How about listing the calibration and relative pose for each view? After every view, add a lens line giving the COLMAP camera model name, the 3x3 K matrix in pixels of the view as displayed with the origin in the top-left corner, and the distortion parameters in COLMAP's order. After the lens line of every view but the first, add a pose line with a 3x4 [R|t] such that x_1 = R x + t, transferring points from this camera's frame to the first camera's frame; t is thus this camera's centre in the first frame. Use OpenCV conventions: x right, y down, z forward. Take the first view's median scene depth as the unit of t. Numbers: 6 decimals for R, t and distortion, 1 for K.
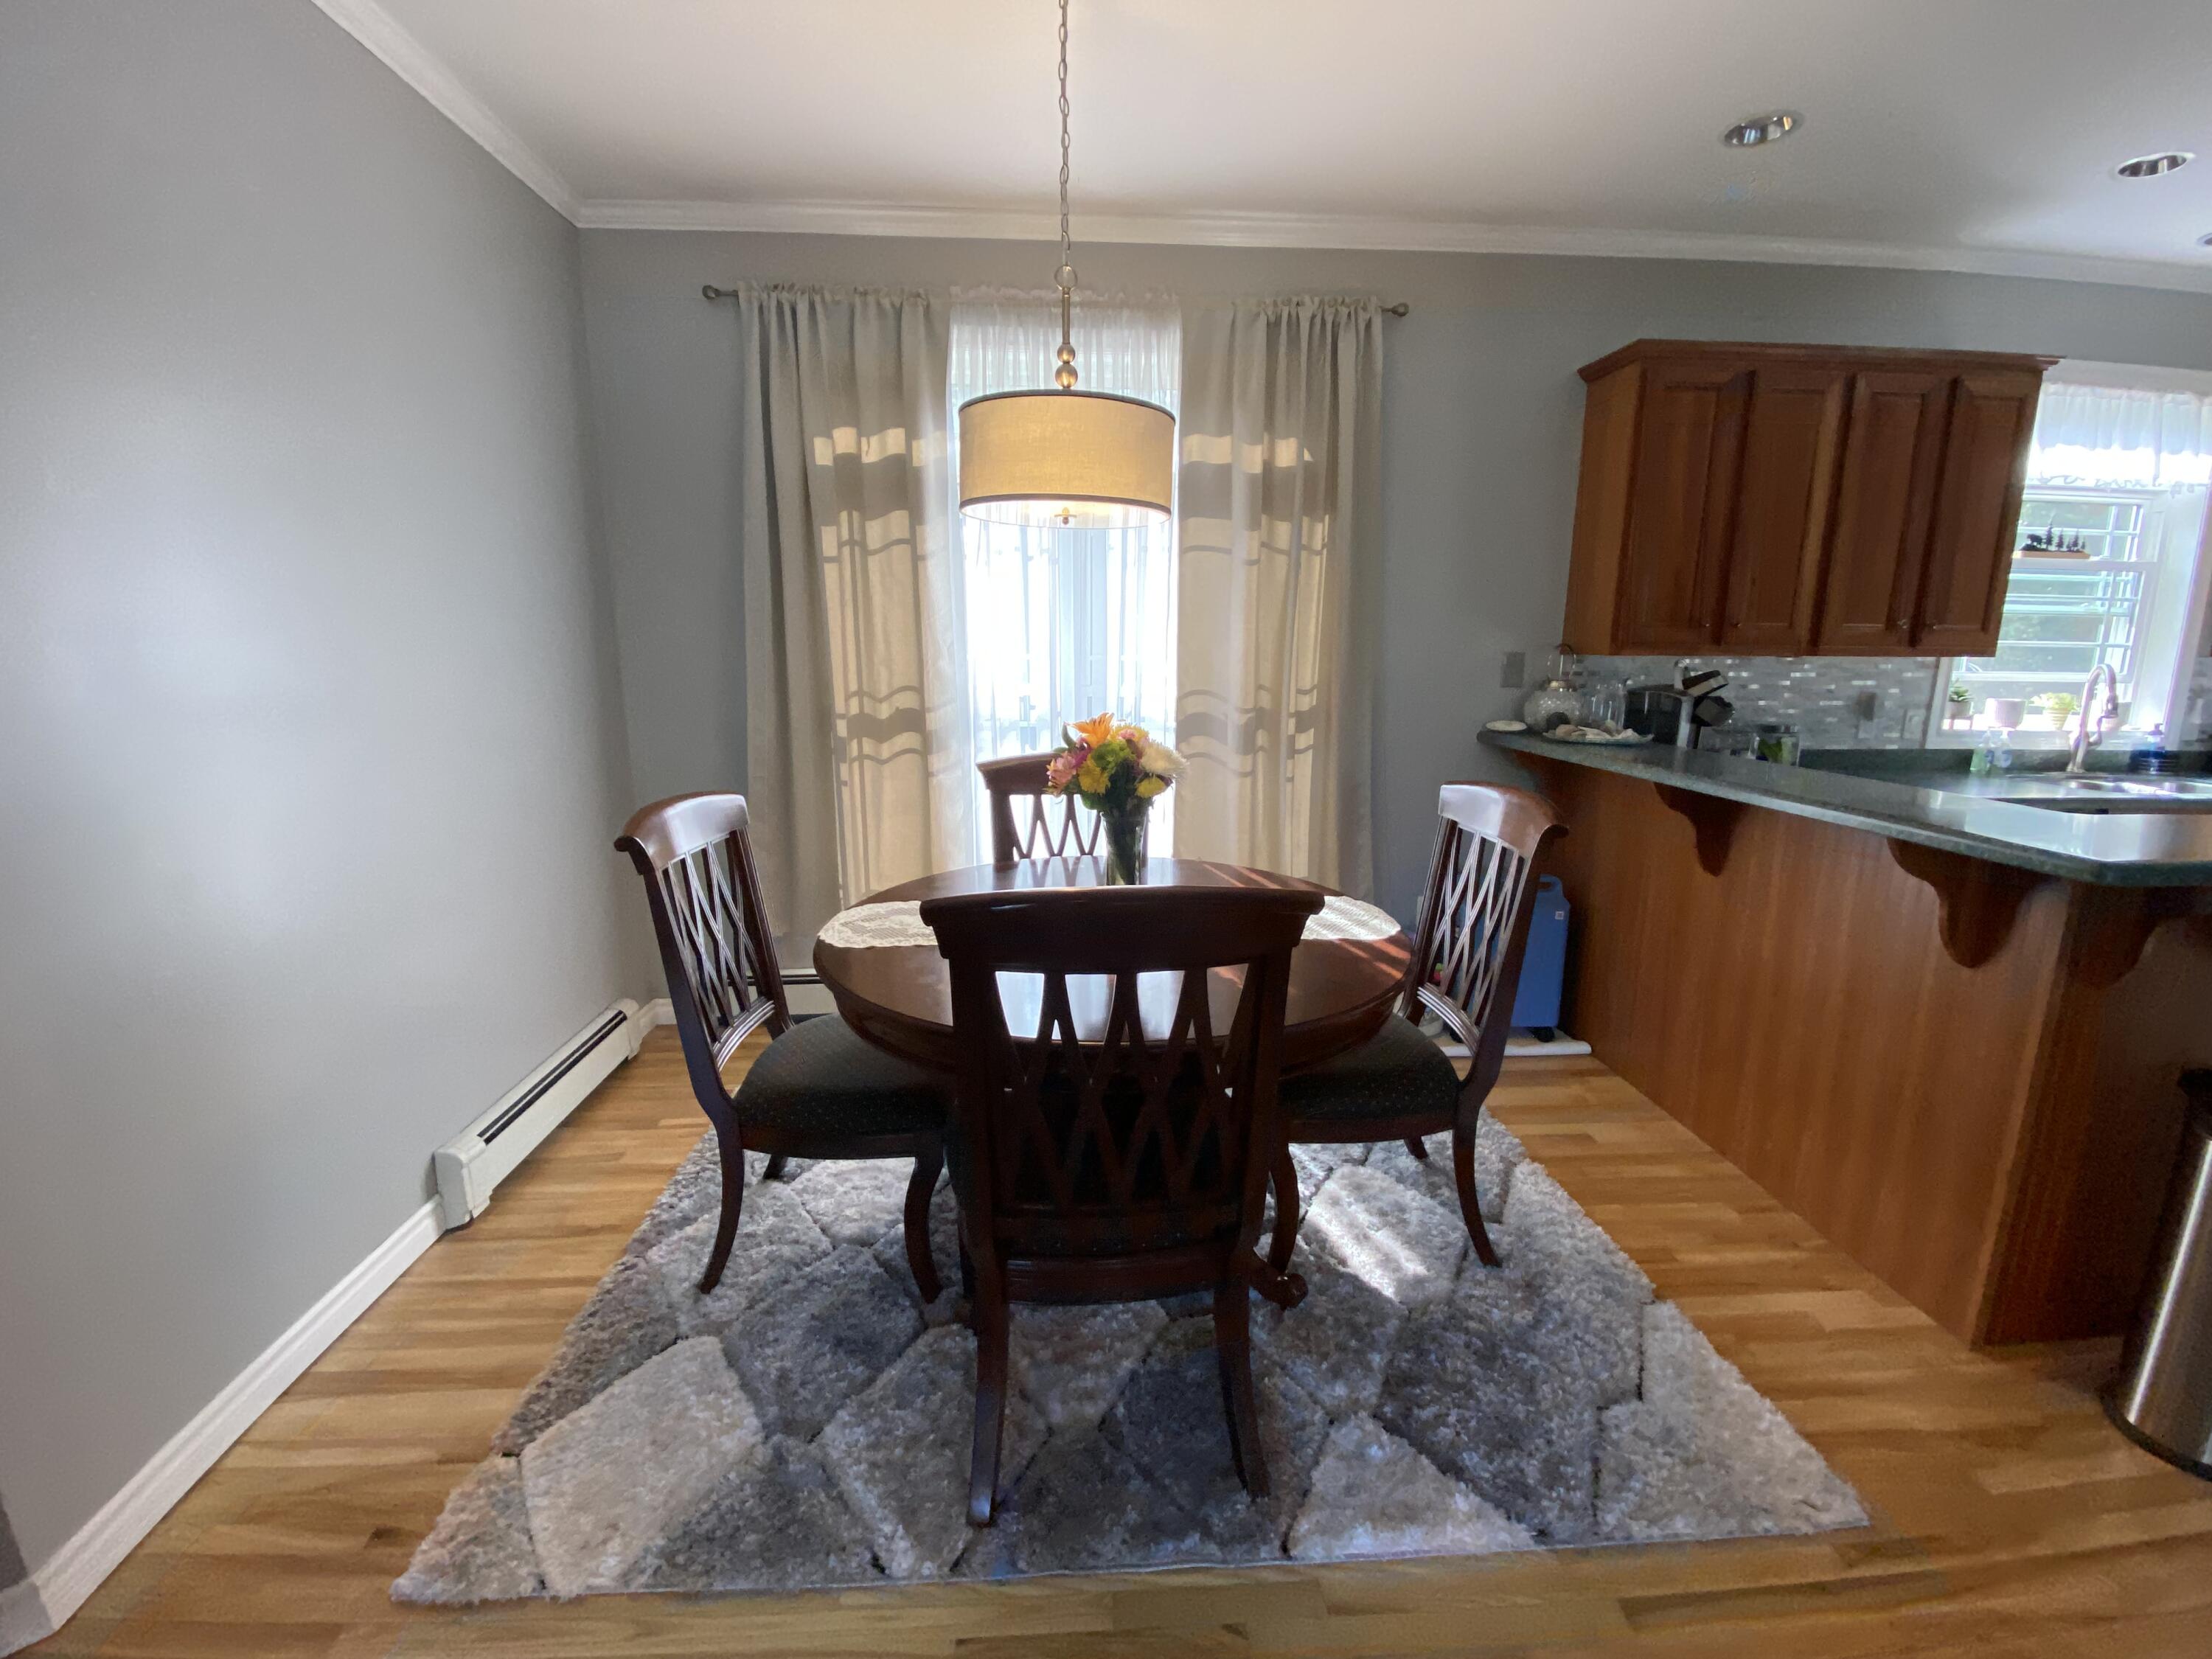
lens RADIAL K [[932.7, 0, 1107.5], [0, 932.7, 838.2], [0, 0, 1]] dist [0.025043, -0.023635]
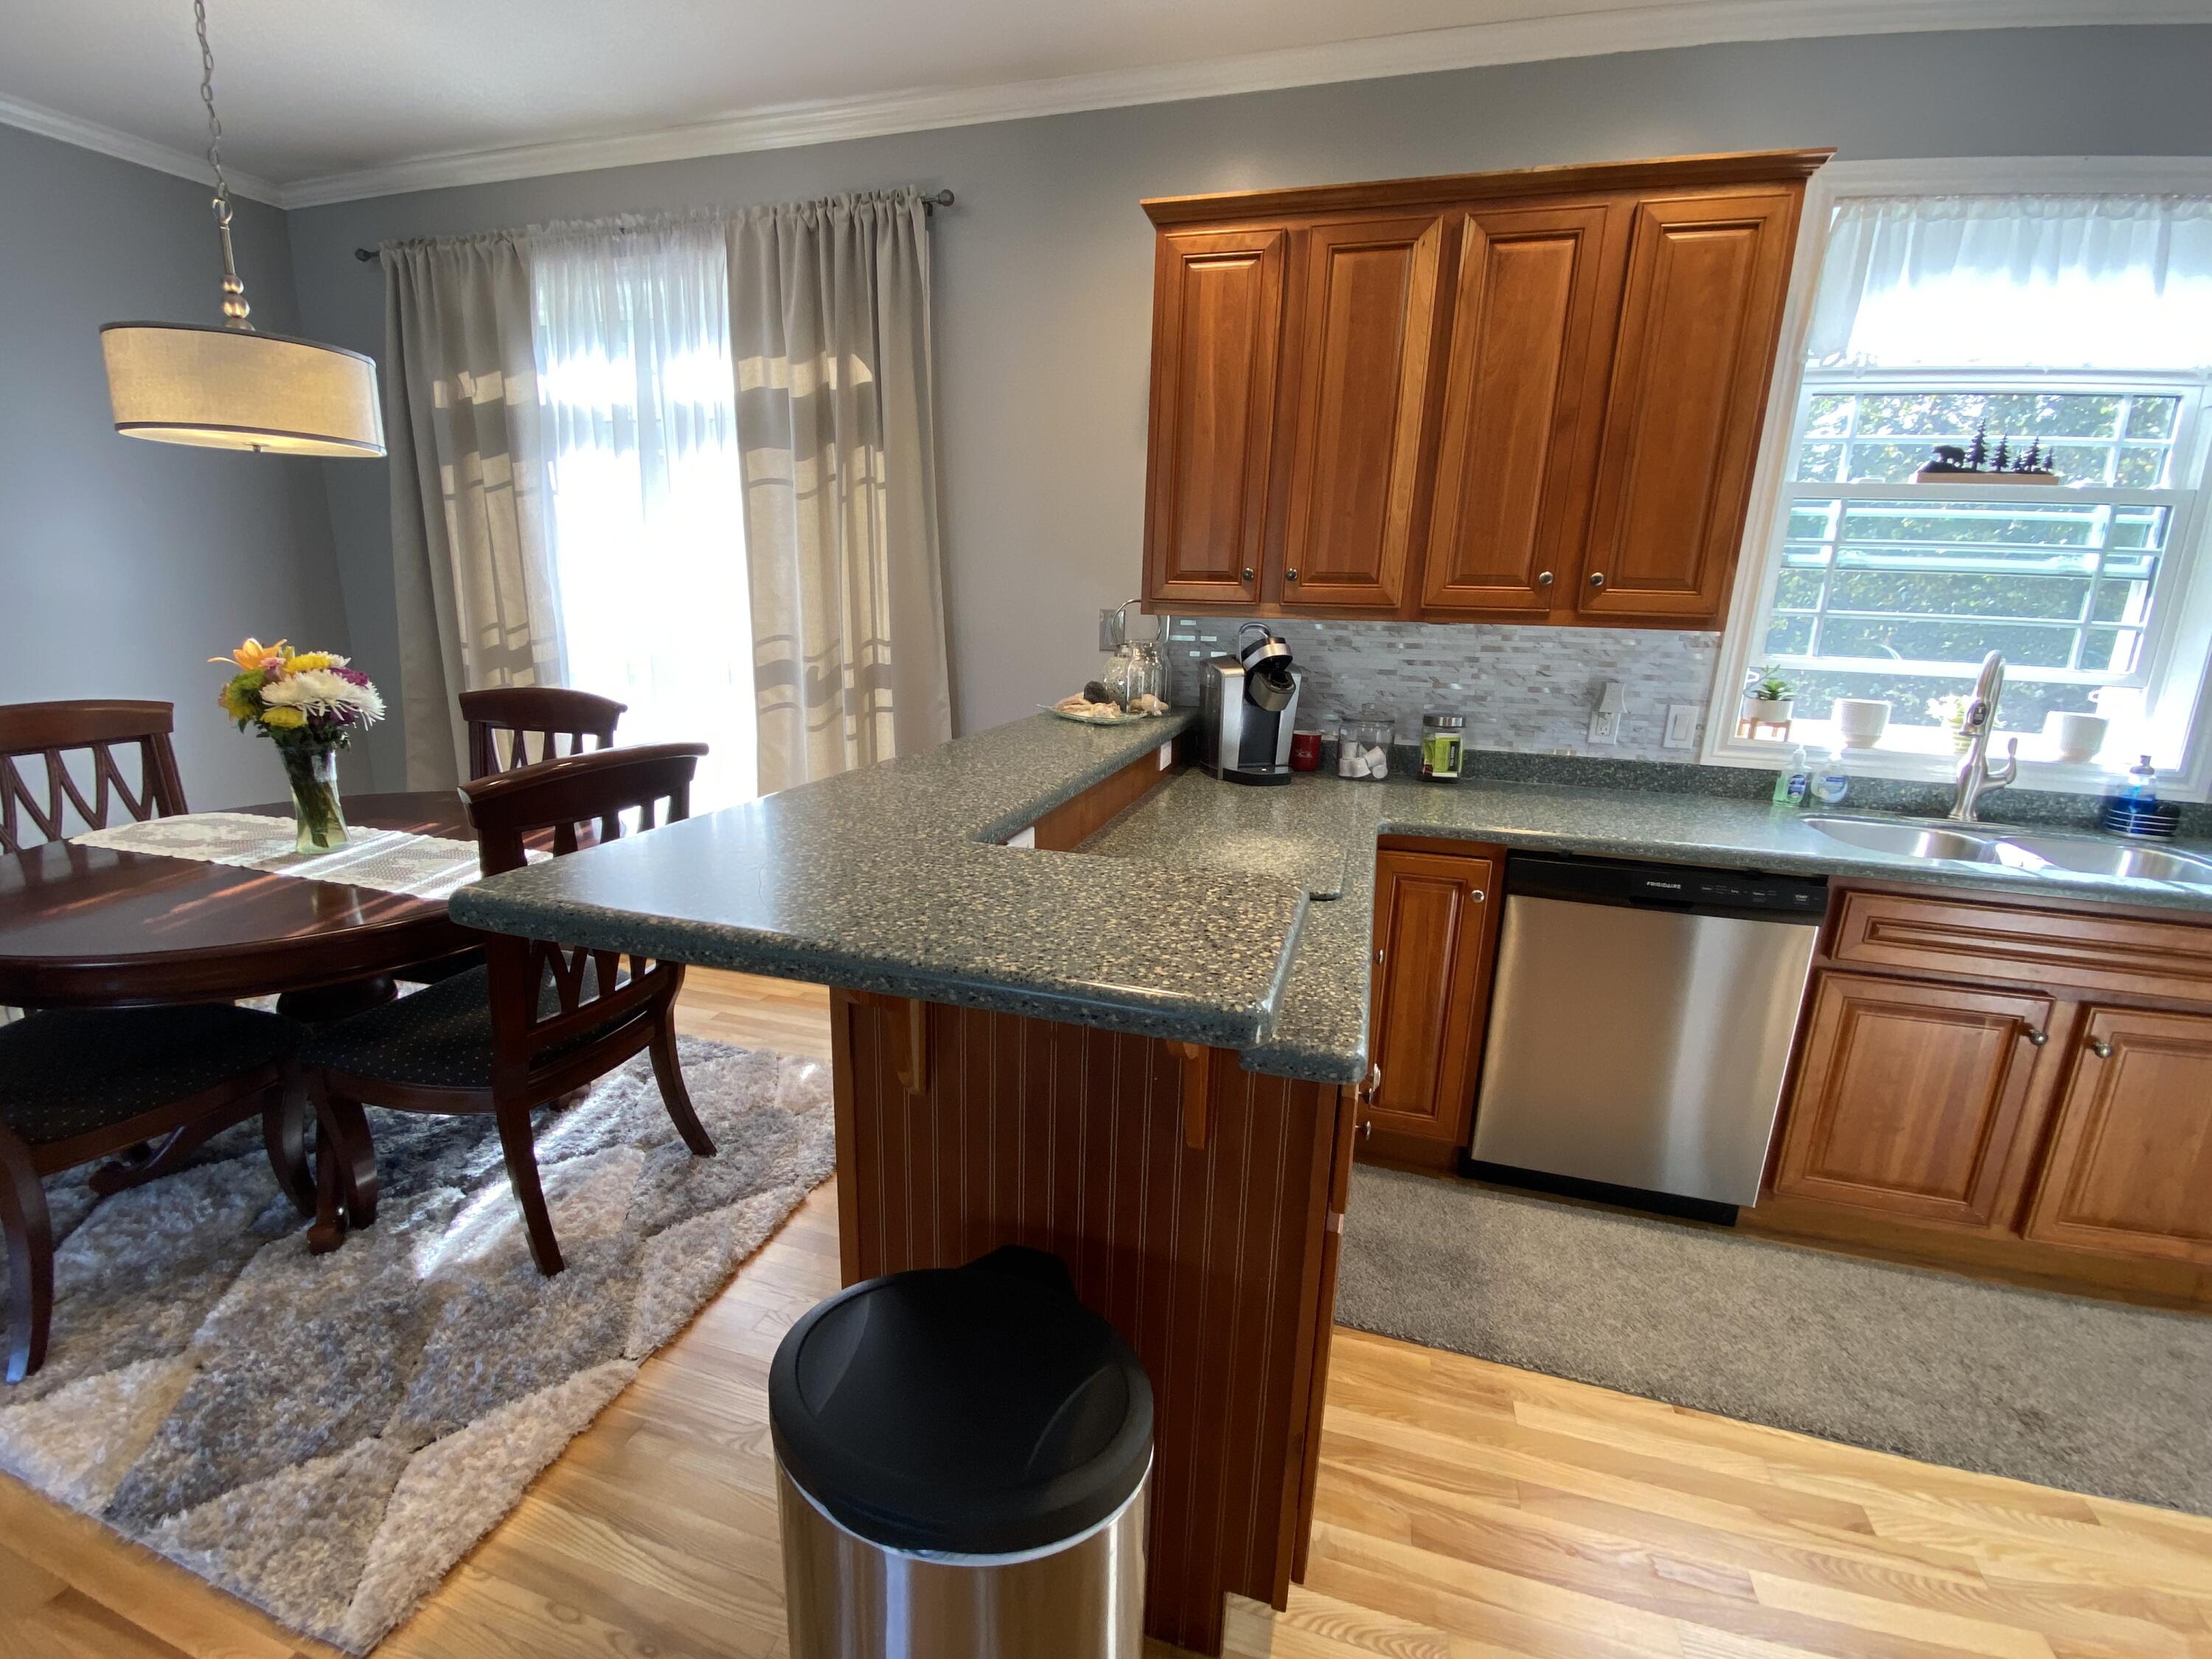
lens RADIAL K [[932.7, 0, 1107.5], [0, 932.7, 838.2], [0, 0, 1]] dist [0.025043, -0.023635]
pose [[0.940077, 0.108676, -0.323179, 0.826638], [-0.095294, 0.993816, 0.056995, -0.046206], [0.327374, -0.022782, 0.944620, 0.234087]]
